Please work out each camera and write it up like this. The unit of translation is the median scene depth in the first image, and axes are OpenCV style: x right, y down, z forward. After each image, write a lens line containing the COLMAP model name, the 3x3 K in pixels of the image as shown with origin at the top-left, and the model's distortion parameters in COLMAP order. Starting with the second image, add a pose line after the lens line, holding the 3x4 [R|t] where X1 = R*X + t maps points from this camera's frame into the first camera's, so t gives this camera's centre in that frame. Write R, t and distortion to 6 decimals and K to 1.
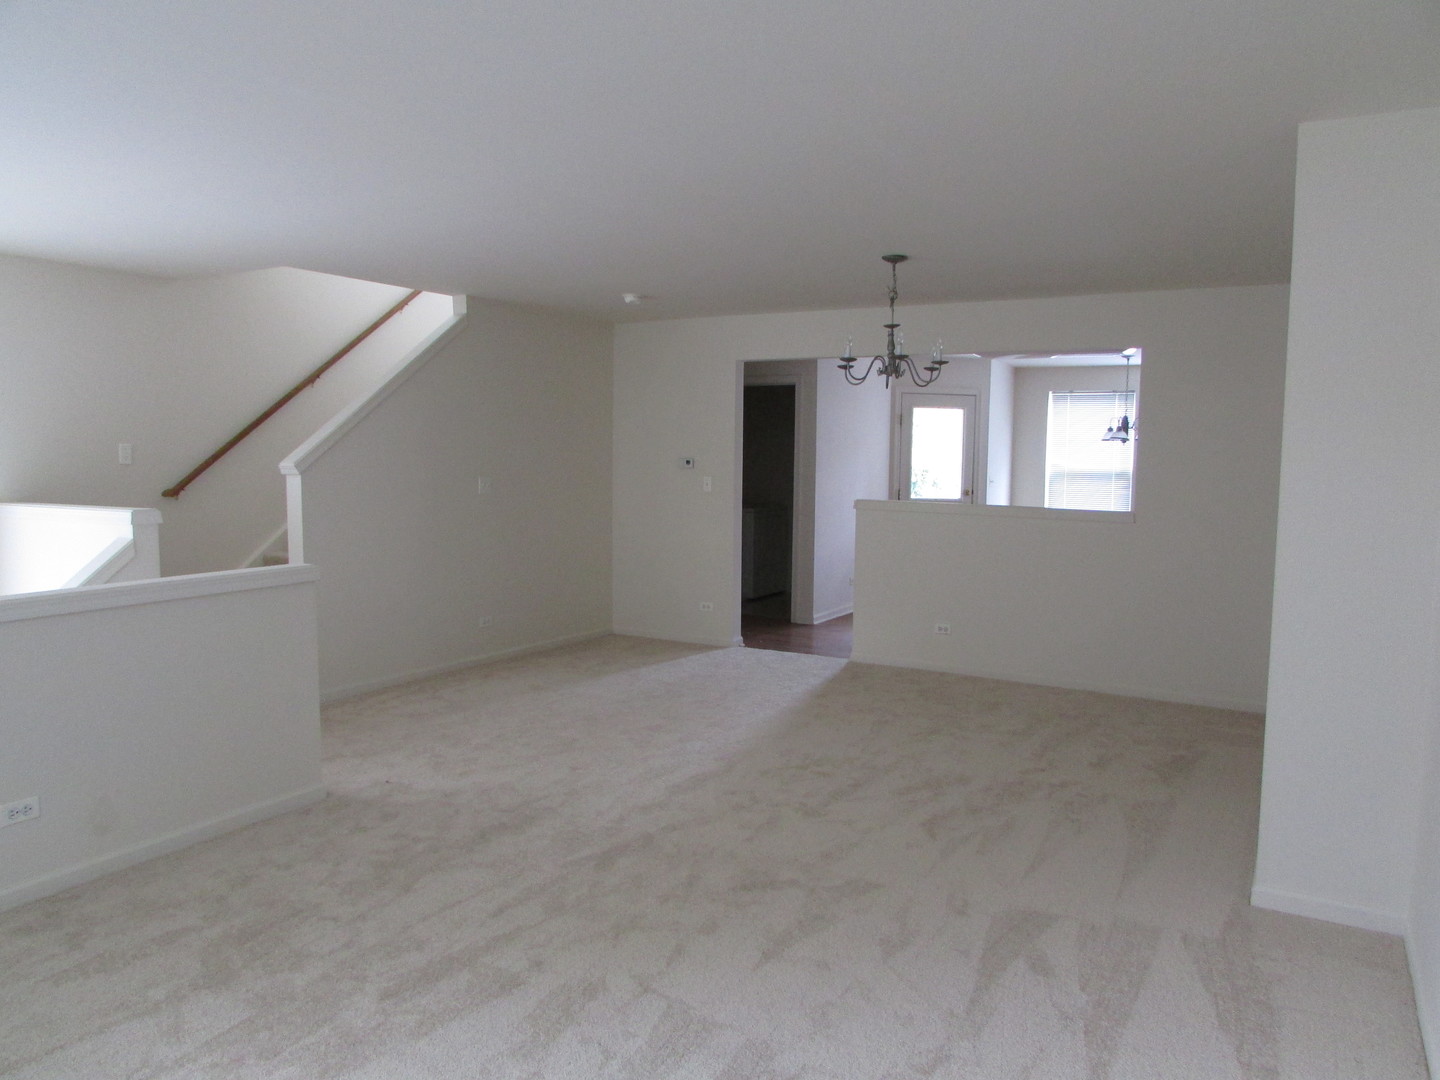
lens RADIAL K [[1058.8, 0, 708.3], [0, 1058.8, 542.4], [0, 0, 1]] dist [-0.016488, 0.000628]
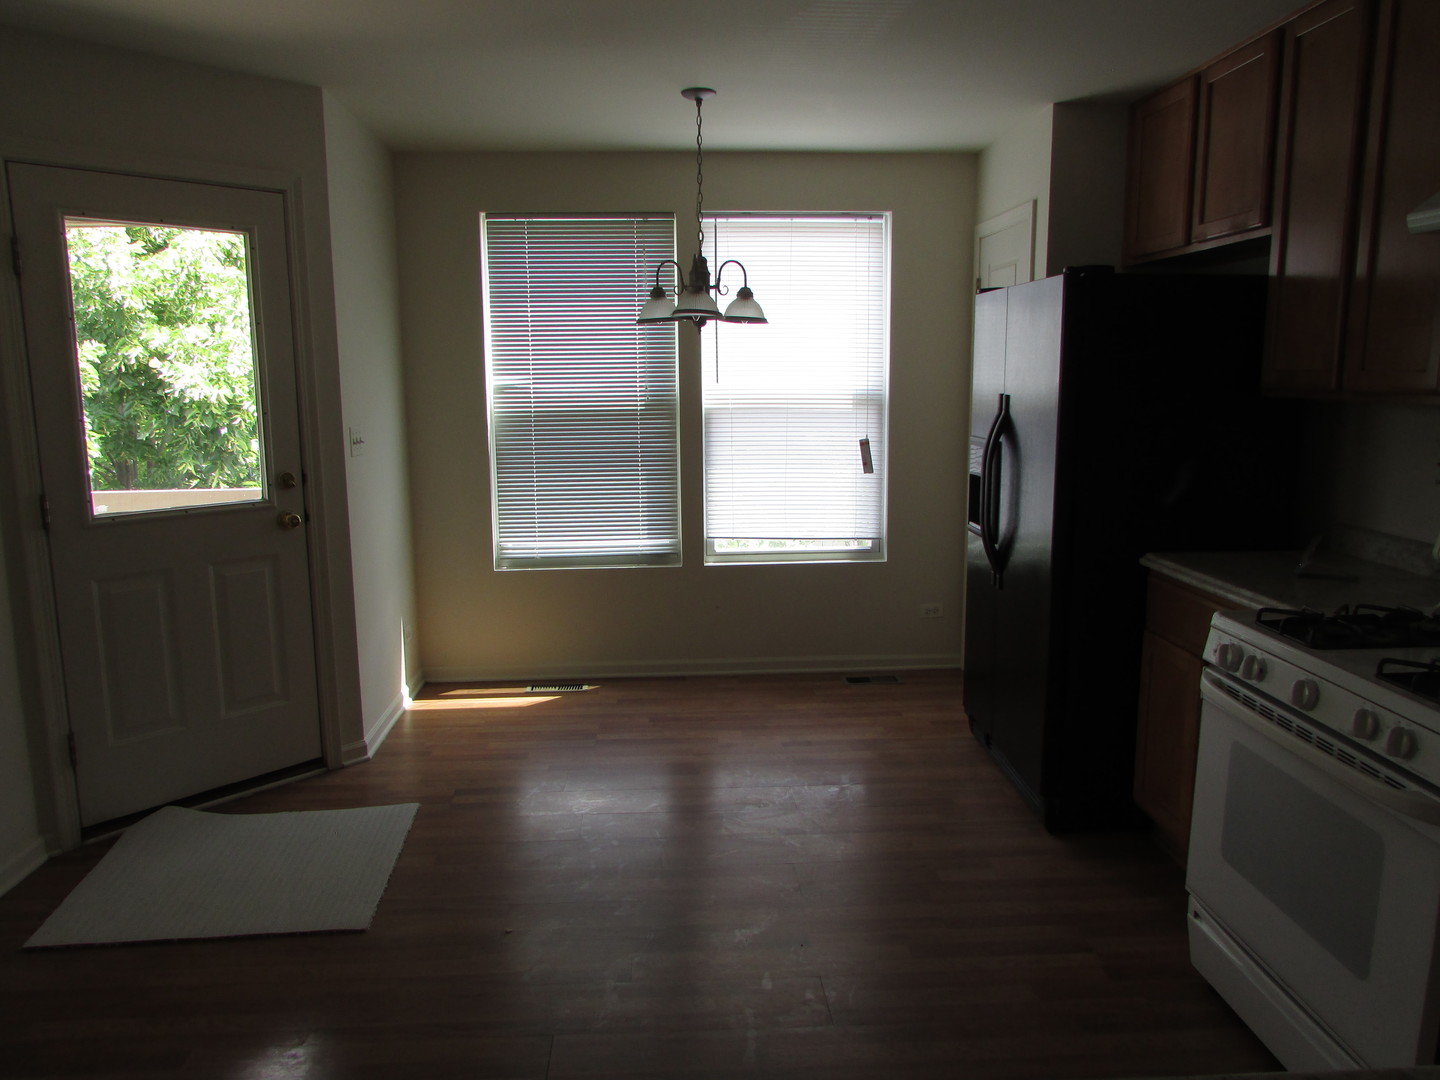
lens RADIAL K [[1058.8, 0, 708.3], [0, 1058.8, 542.4], [0, 0, 1]] dist [-0.016488, 0.000628]
pose [[0.845445, -0.106588, 0.523317, 0.176843], [0.075625, 0.993901, 0.080259, -0.044223], [-0.528680, -0.028279, 0.848350, 0.624853]]
